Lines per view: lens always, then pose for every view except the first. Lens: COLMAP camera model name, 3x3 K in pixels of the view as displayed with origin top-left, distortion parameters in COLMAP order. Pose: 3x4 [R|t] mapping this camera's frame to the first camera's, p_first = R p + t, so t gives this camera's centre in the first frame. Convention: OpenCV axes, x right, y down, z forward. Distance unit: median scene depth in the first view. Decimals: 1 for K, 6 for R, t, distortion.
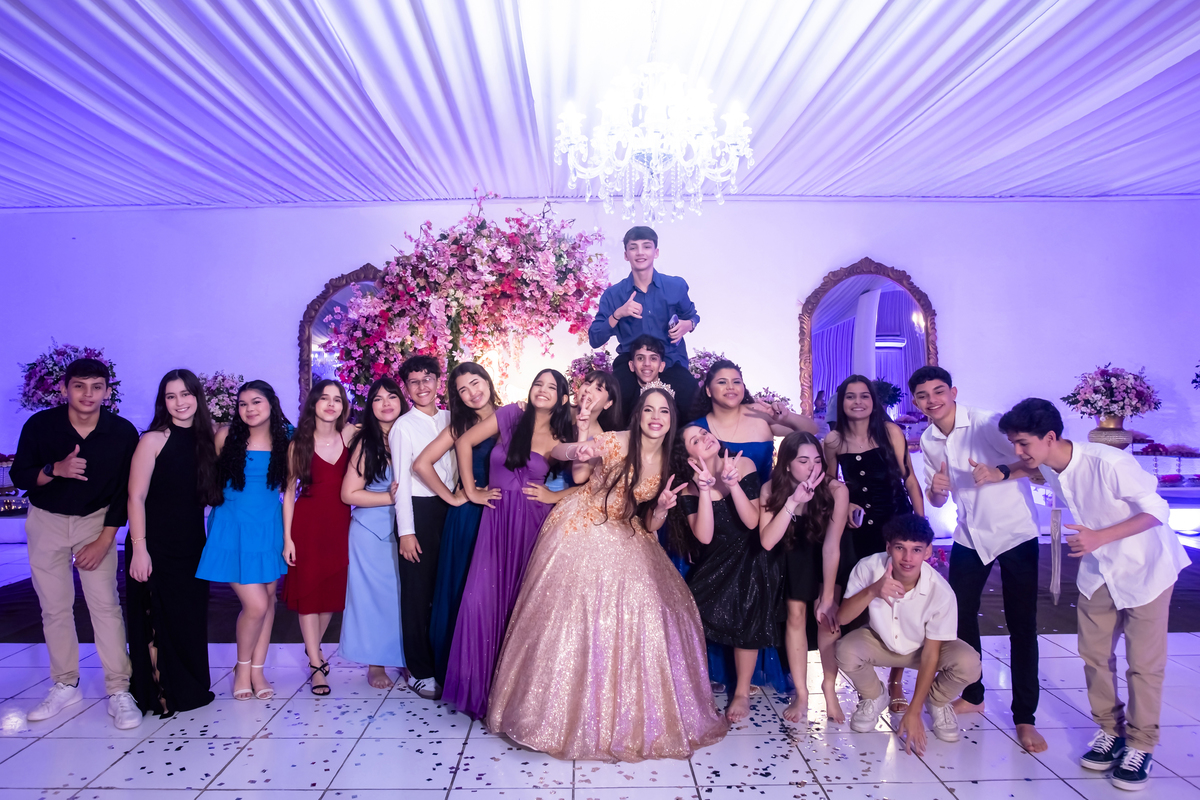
lens RADIAL K [[690.5, 0, 592.1], [0, 690.5, 396.5], [0, 0, 1]] dist [-0.002549, 0.001302]
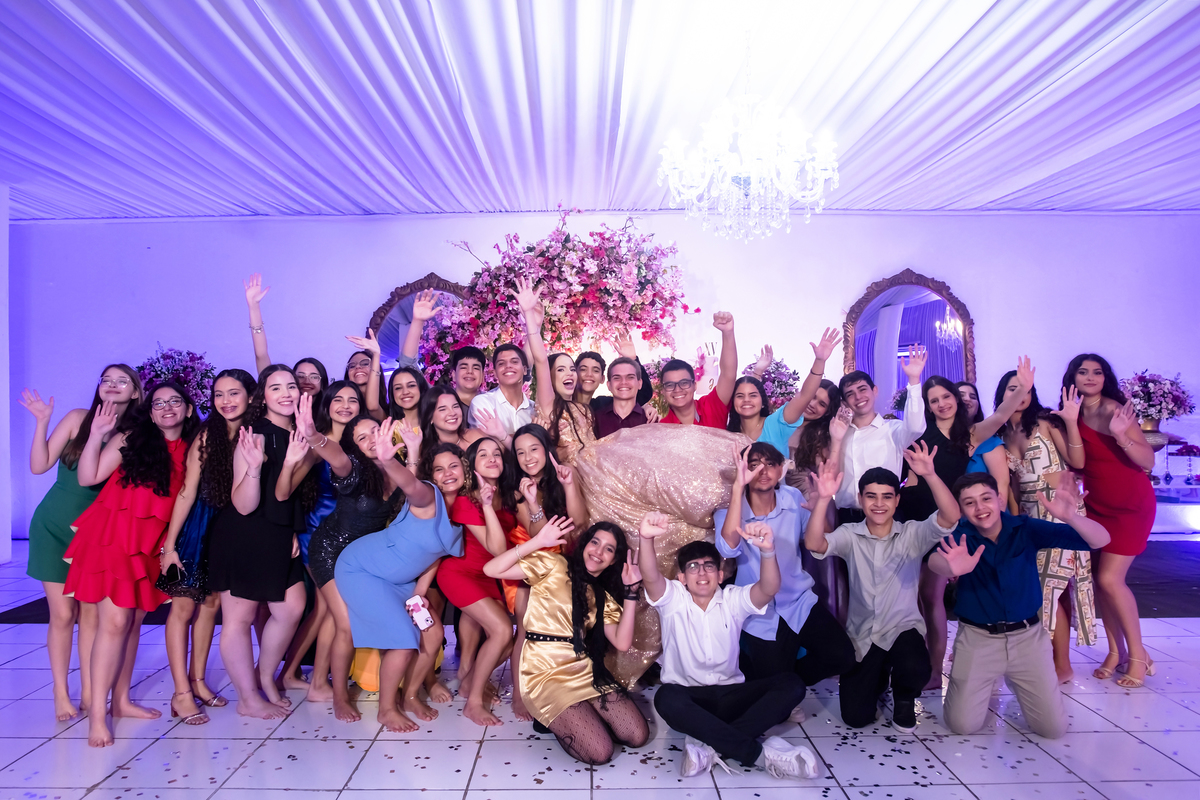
lens RADIAL K [[690.5, 0, 605.6], [0, 690.5, 403.8], [0, 0, 1]] dist [-0.002549, 0.001302]
pose [[0.999989, 0.003013, 0.003487, -0.095453], [-0.003010, 0.999995, -0.000952, 0.008517], [-0.003490, 0.000941, 0.999993, -0.068160]]
